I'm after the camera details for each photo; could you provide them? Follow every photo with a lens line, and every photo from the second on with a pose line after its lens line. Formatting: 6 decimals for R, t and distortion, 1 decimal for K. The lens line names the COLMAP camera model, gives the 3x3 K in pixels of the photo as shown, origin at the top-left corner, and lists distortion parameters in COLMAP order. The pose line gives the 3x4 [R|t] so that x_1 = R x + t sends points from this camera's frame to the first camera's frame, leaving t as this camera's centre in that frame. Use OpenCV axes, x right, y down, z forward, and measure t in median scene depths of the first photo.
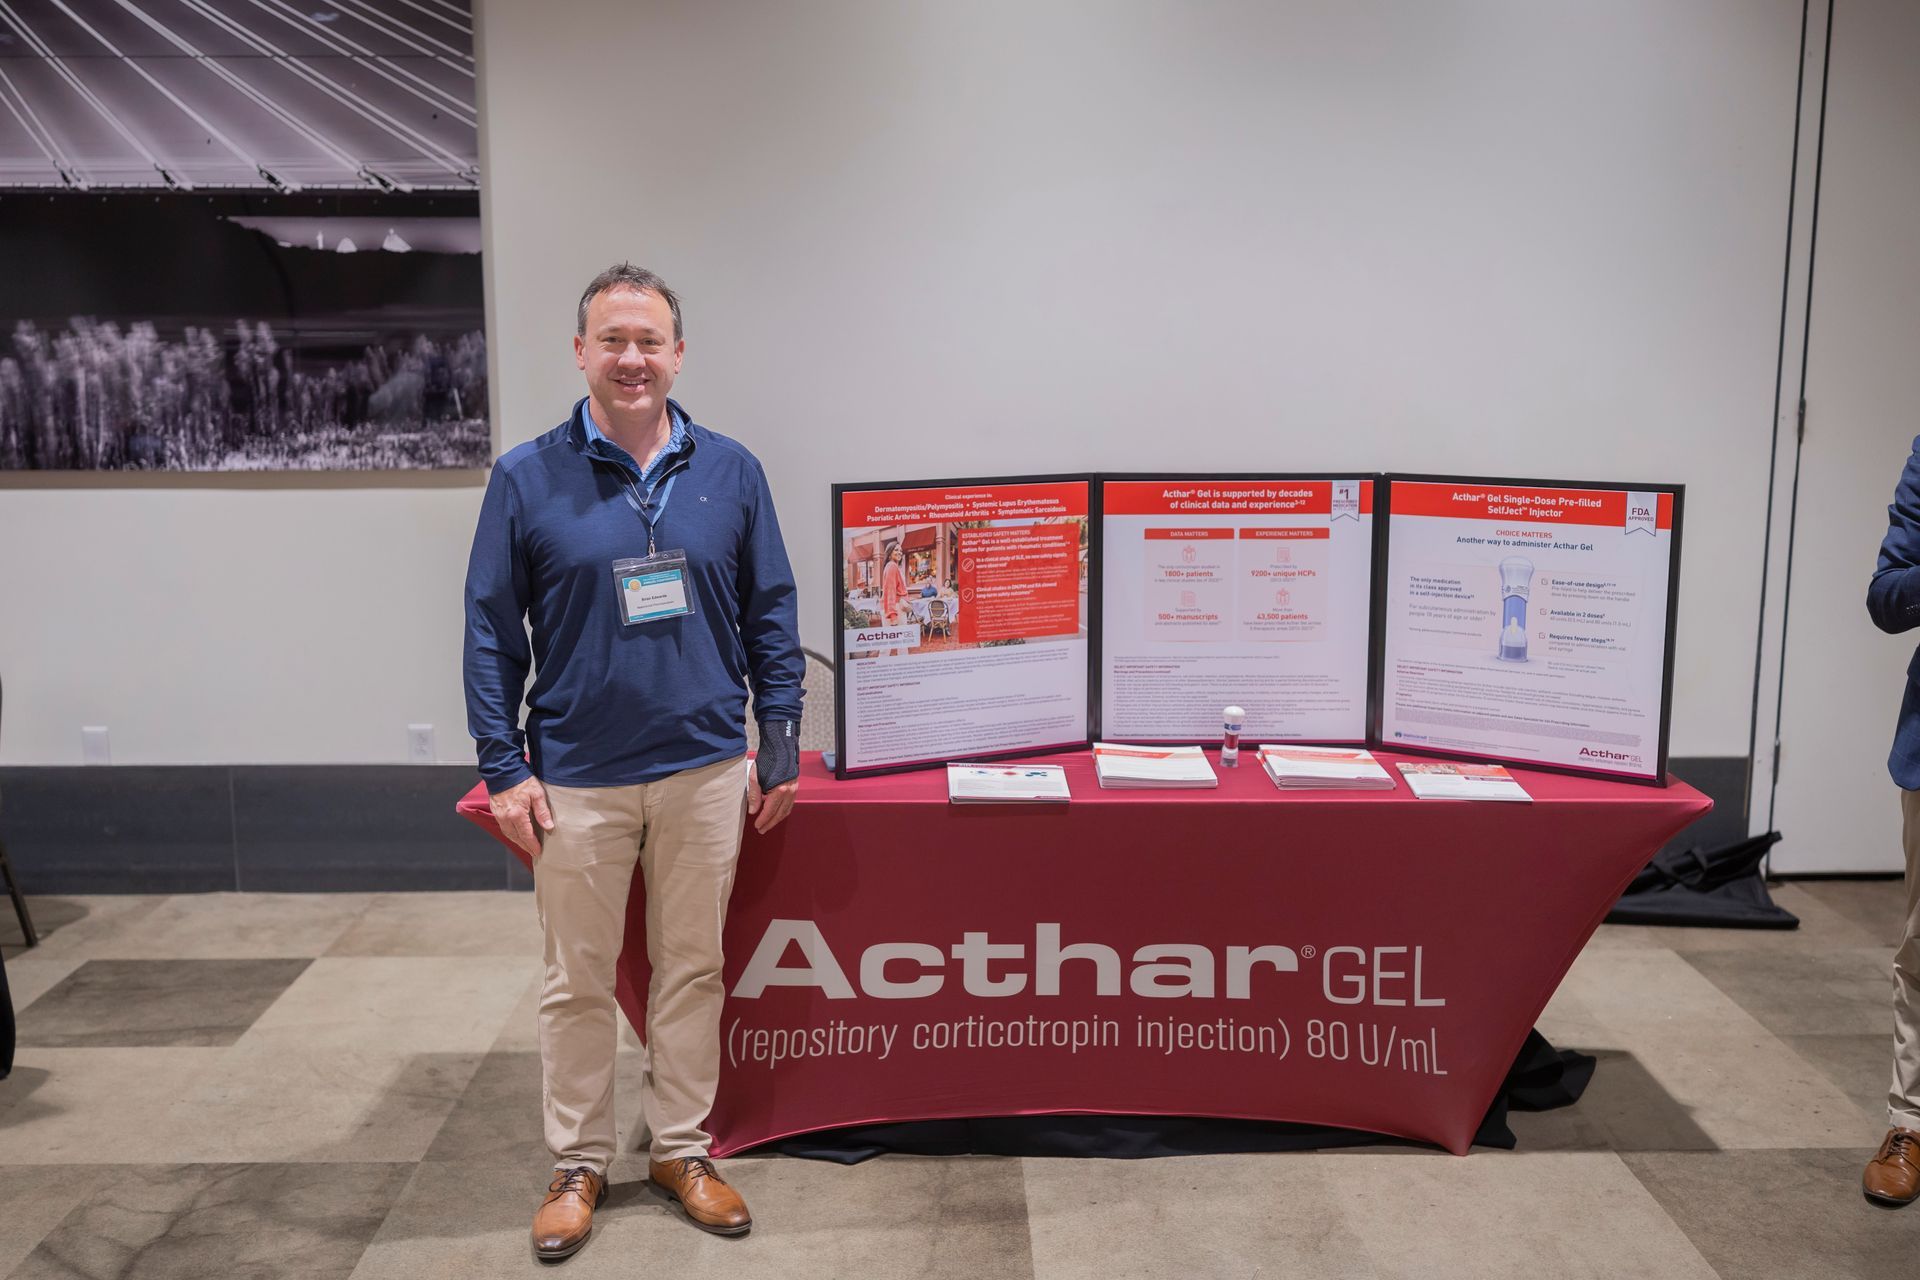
lens RADIAL K [[1818.6, 0, 964.5], [0, 1818.6, 638.1], [0, 0, 1]] dist [0.015930, -0.035425]
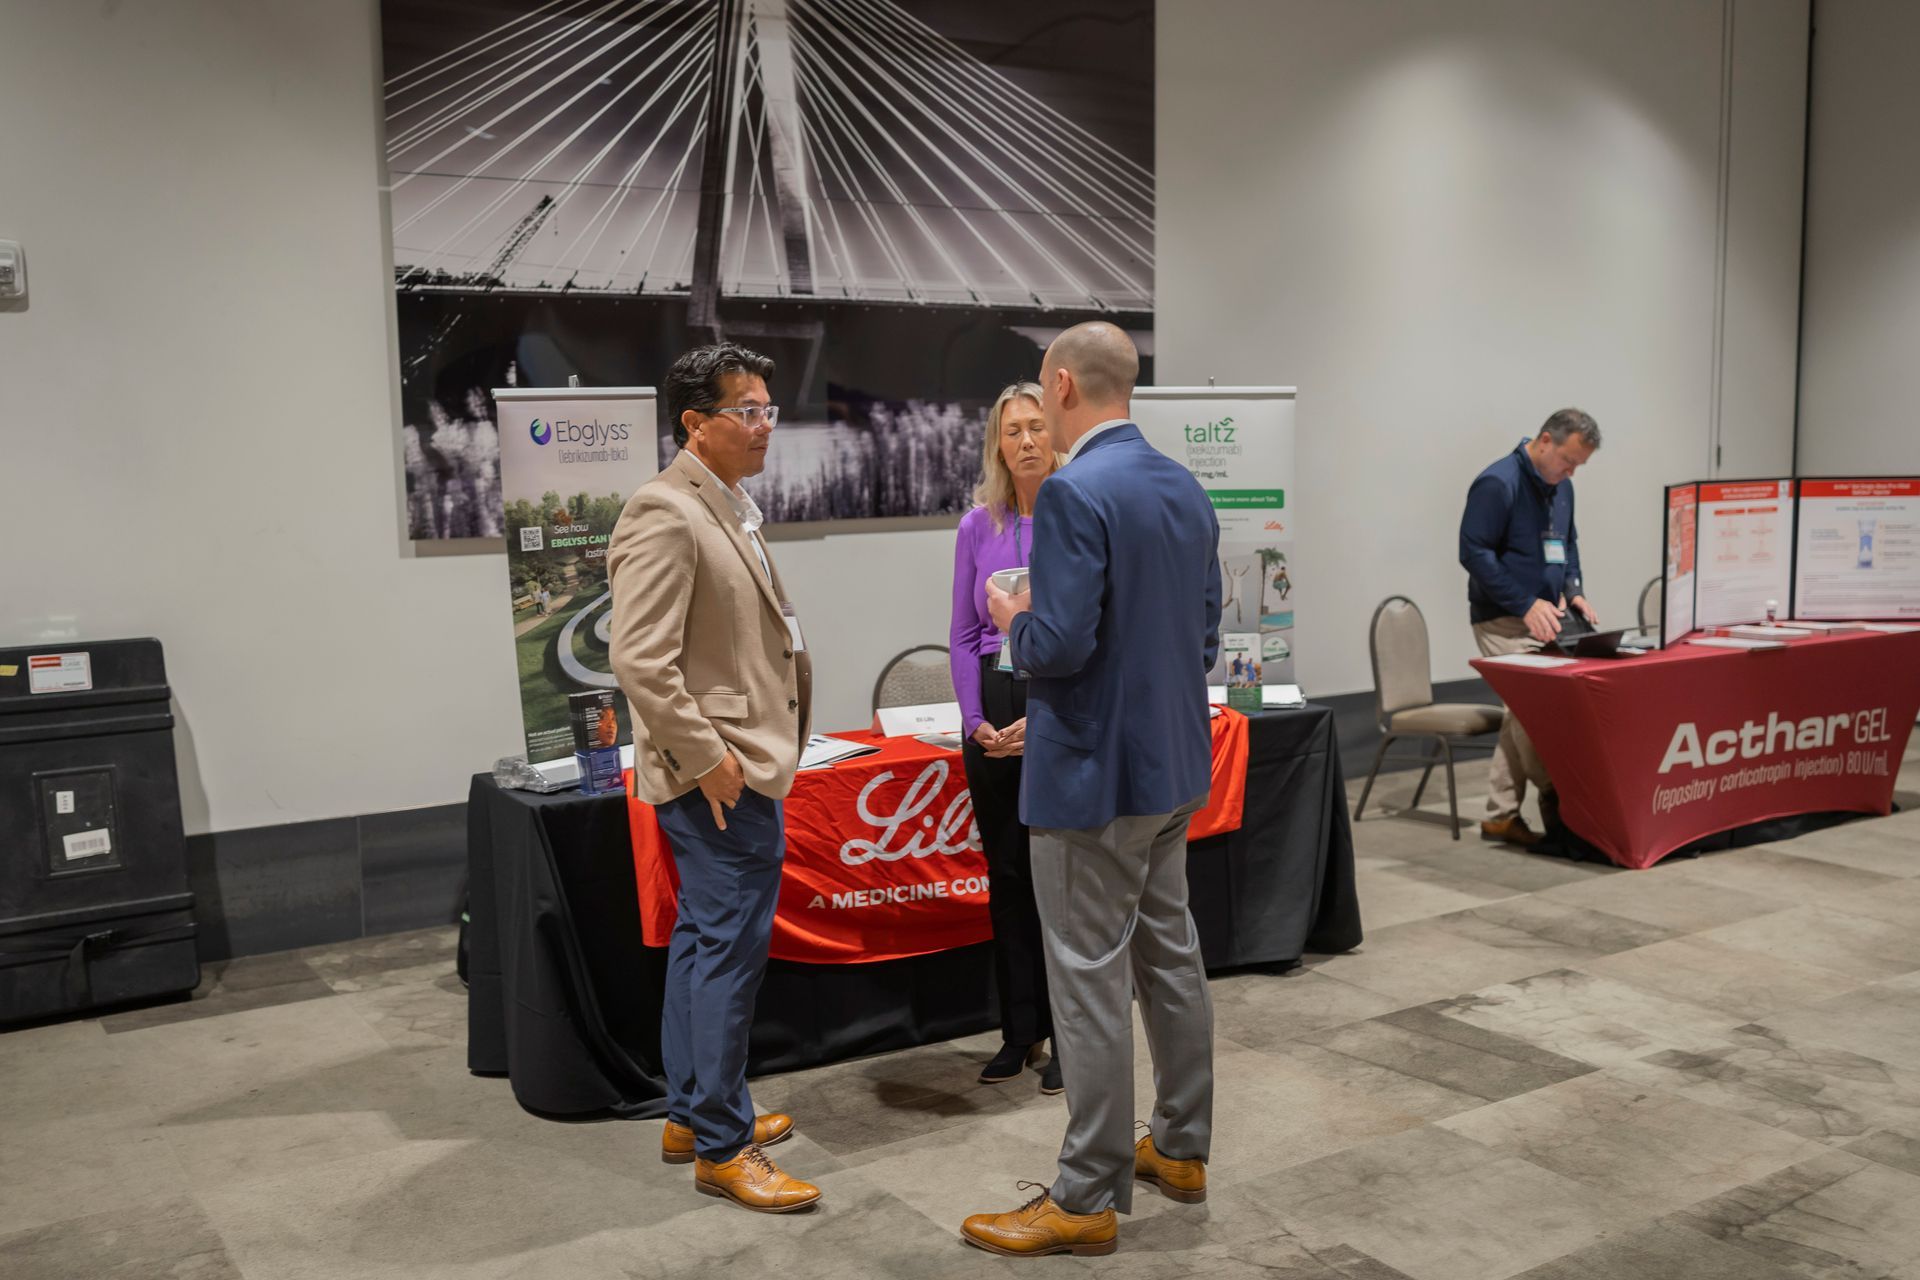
lens RADIAL K [[1818.6, 0, 964.5], [0, 1818.6, 638.1], [0, 0, 1]] dist [0.015930, -0.035425]
pose [[0.845139, -0.068270, 0.530170, -1.174861], [0.098538, 0.994711, -0.028991, 0.036549], [-0.525386, 0.076743, 0.847396, -0.117785]]
